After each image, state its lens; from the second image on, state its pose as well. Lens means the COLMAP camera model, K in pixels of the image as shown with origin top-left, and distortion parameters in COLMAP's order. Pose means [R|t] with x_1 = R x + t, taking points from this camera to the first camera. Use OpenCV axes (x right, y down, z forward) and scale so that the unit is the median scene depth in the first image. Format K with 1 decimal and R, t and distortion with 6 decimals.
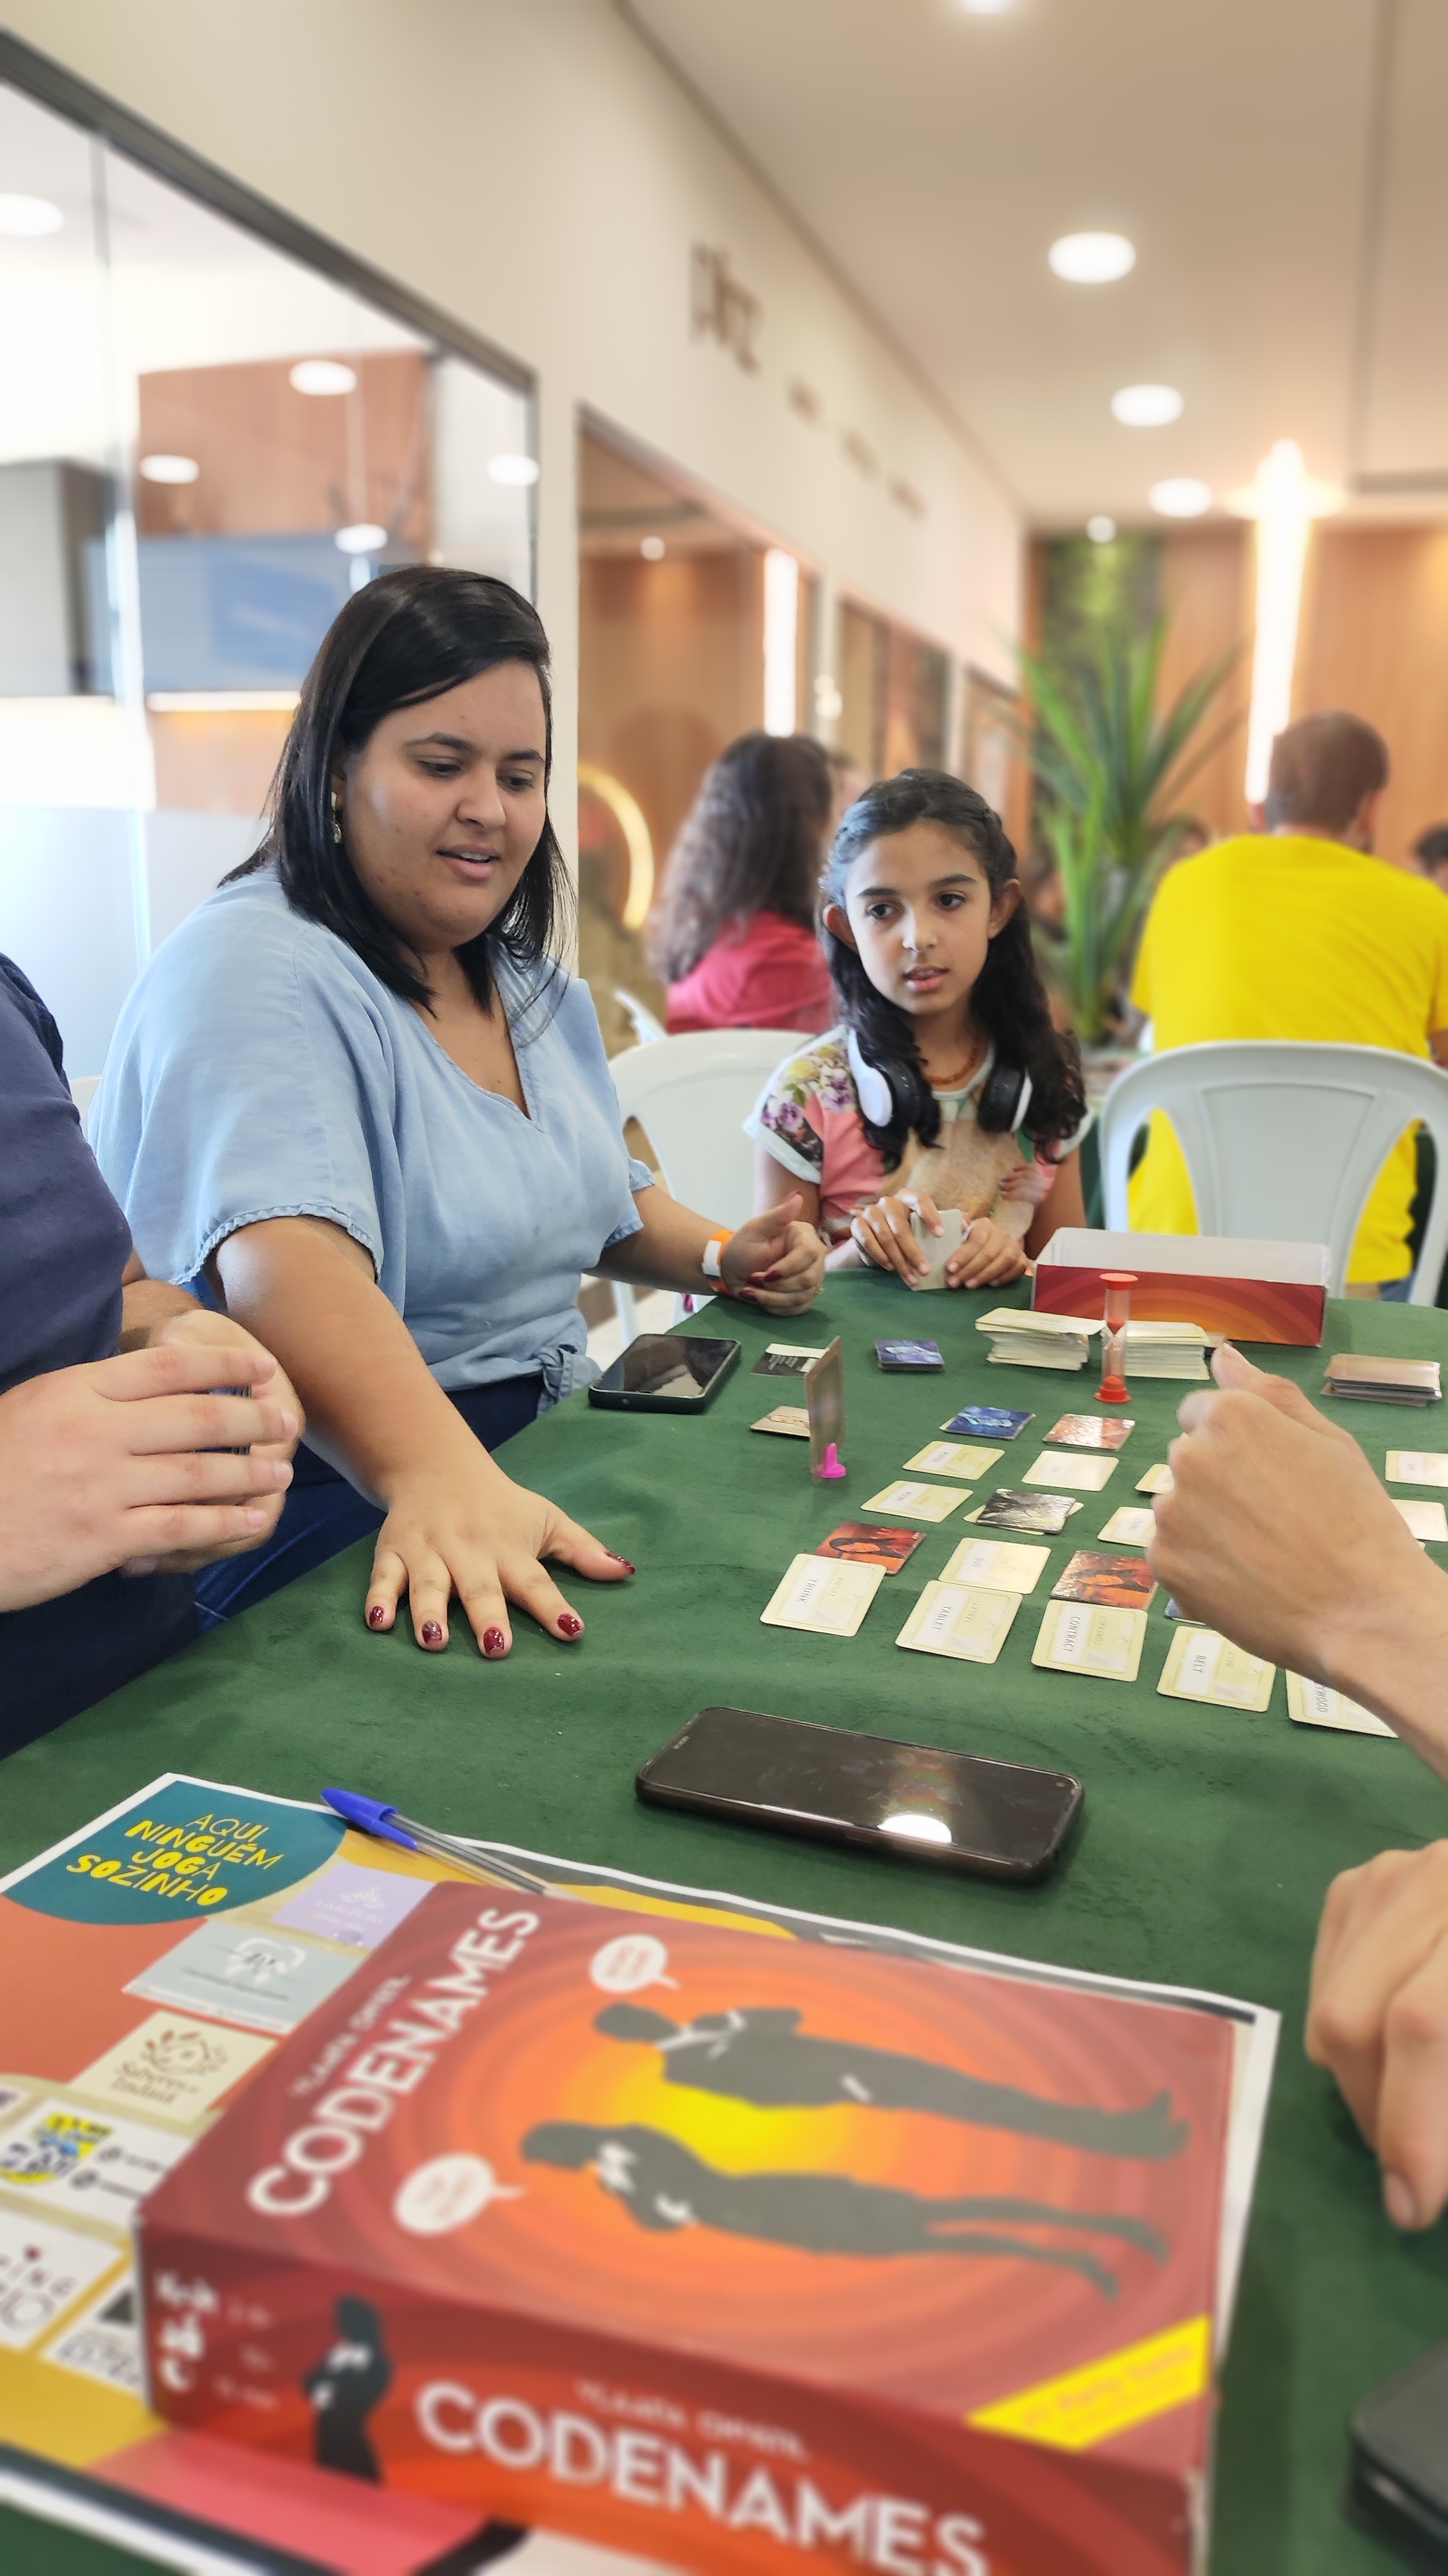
lens RADIAL K [[1895.6, 0, 717.5], [0, 1895.6, 1273.3], [0, 0, 1]] dist [0.064368, -0.087818]
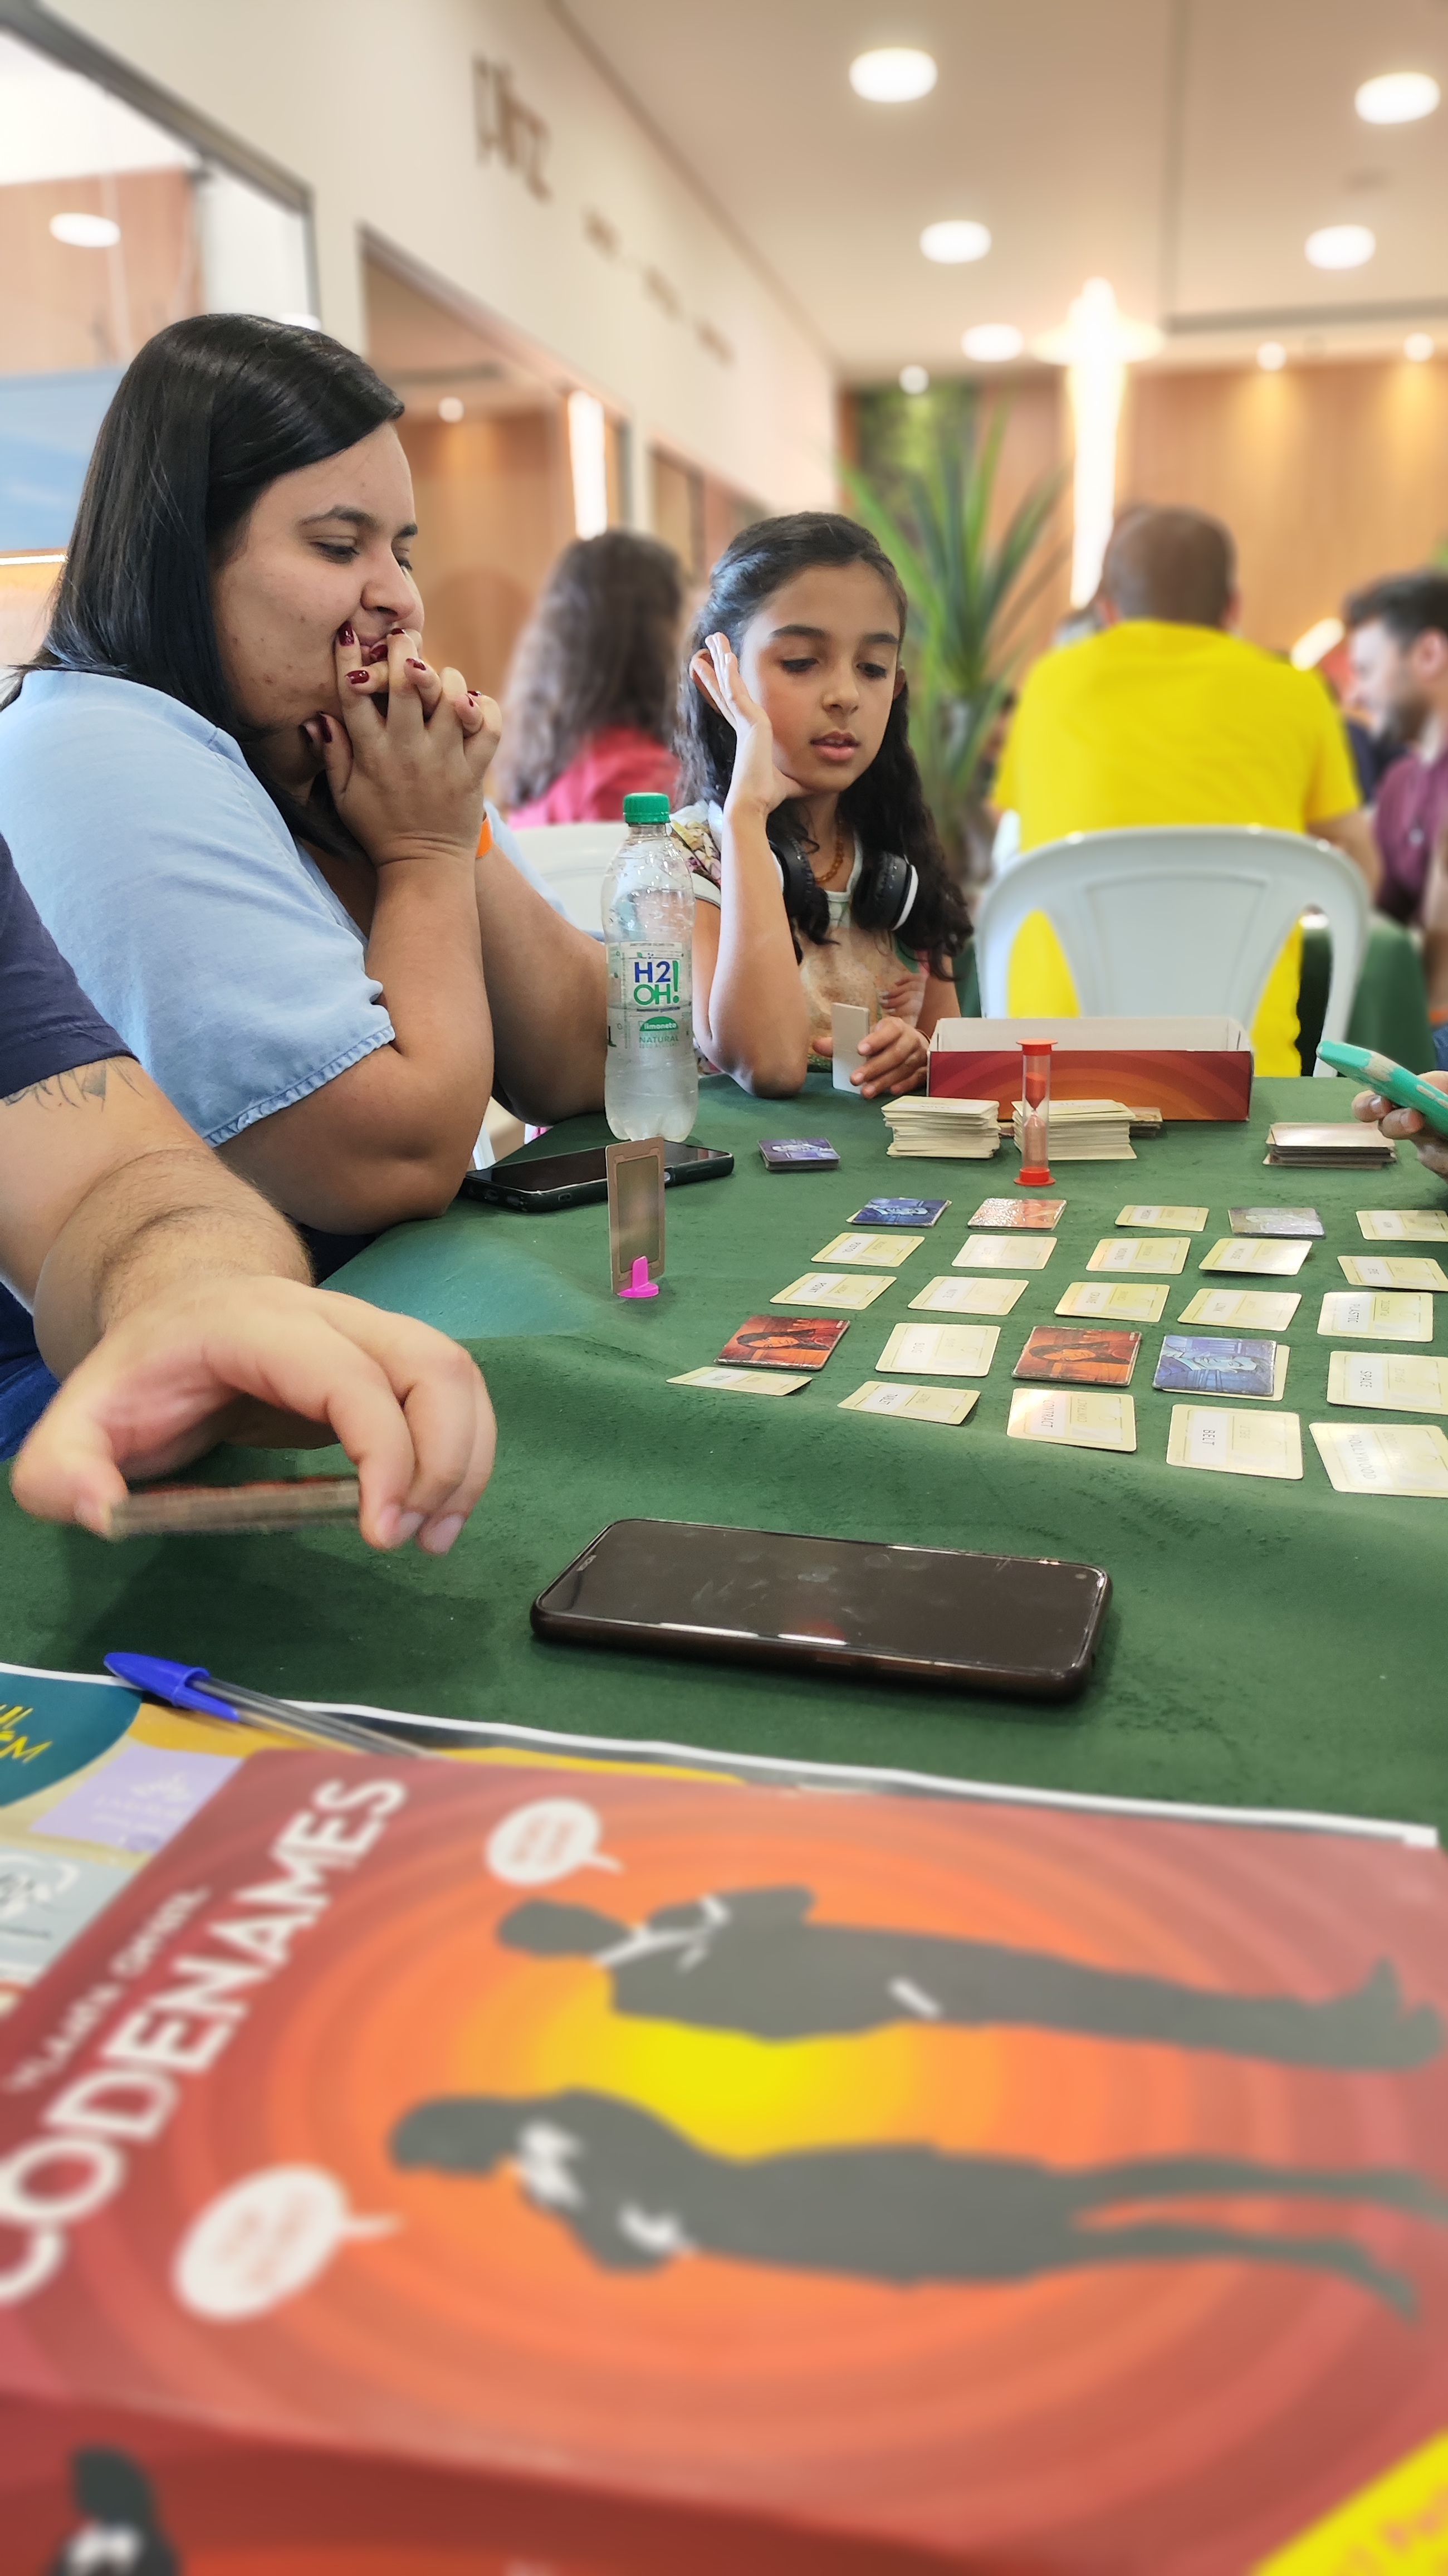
lens RADIAL K [[1895.6, 0, 721.0], [0, 1895.6, 1291.1], [0, 0, 1]] dist [0.064368, -0.087818]
pose [[0.995122, -0.060150, 0.078195, -0.018736], [0.055074, 0.996329, 0.065536, 0.097168], [-0.081850, -0.060910, 0.994782, 0.257526]]
